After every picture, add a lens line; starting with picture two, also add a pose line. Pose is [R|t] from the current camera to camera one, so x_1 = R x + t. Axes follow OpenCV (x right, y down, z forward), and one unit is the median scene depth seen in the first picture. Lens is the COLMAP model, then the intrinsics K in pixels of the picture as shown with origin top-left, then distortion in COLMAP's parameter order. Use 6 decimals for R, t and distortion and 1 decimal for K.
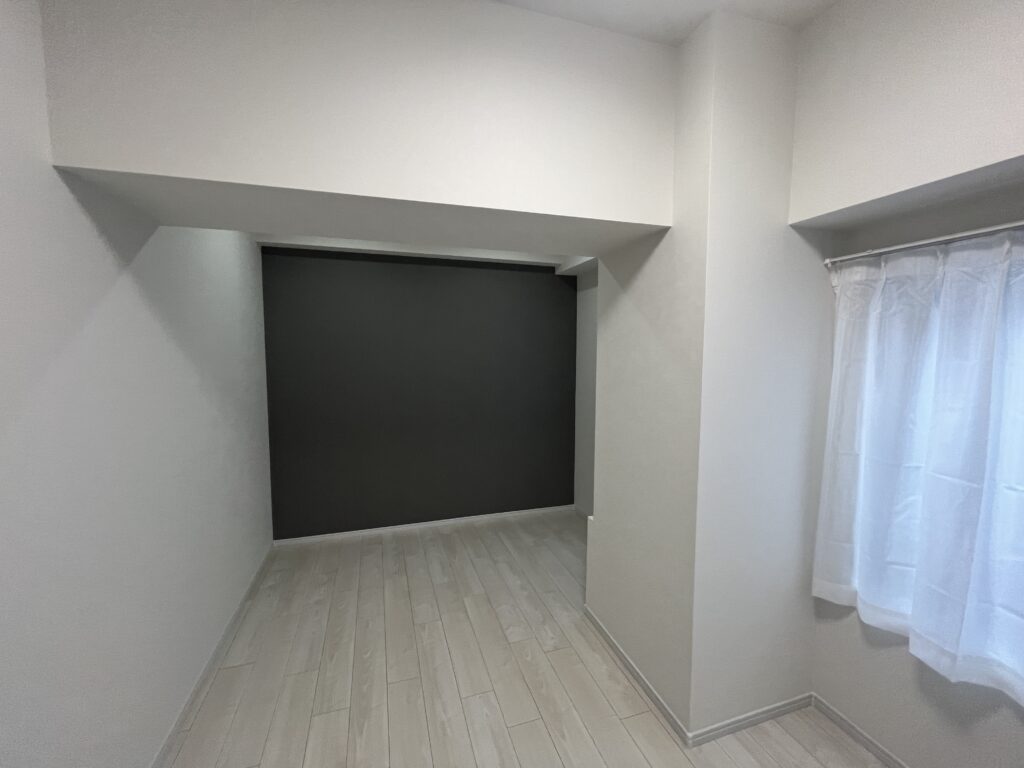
lens RADIAL K [[416.1, 0, 512.2], [0, 416.1, 384.8], [0, 0, 1]] dist [-0.000371, -0.000036]
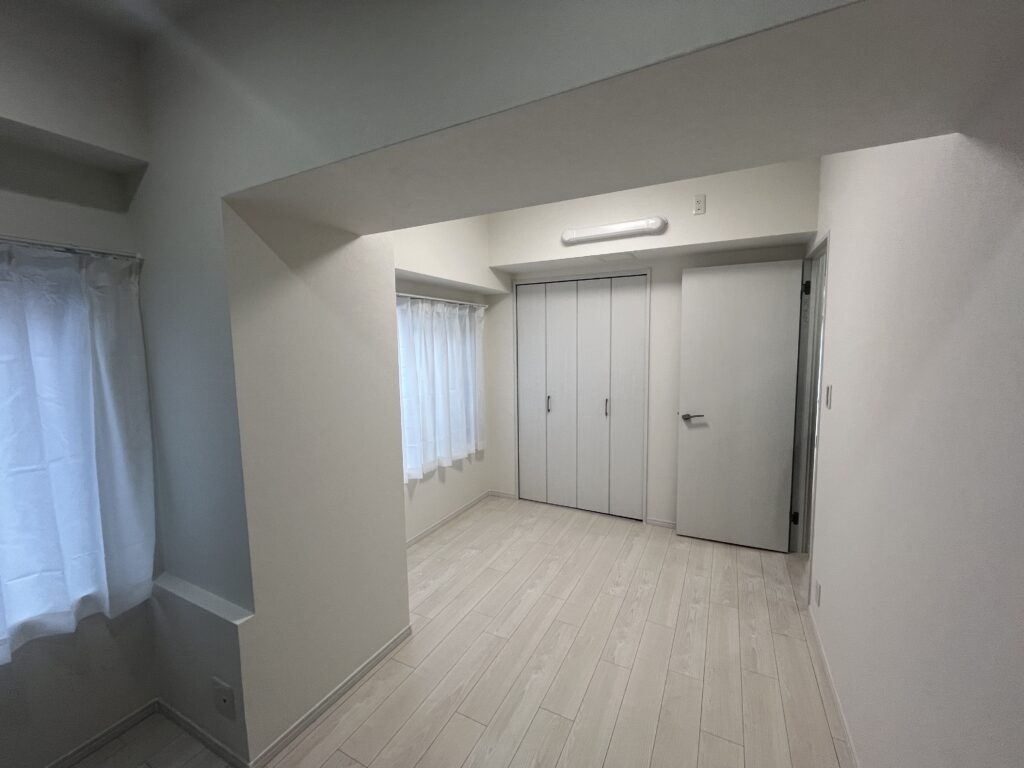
lens RADIAL K [[416.1, 0, 514.1], [0, 416.1, 385.3], [0, 0, 1]] dist [-0.000371, -0.000036]
pose [[-0.700647, -0.068459, 0.710216, -0.697075], [0.075566, 0.982669, 0.169269, -0.130291], [-0.709495, 0.172266, -0.683331, 1.481048]]
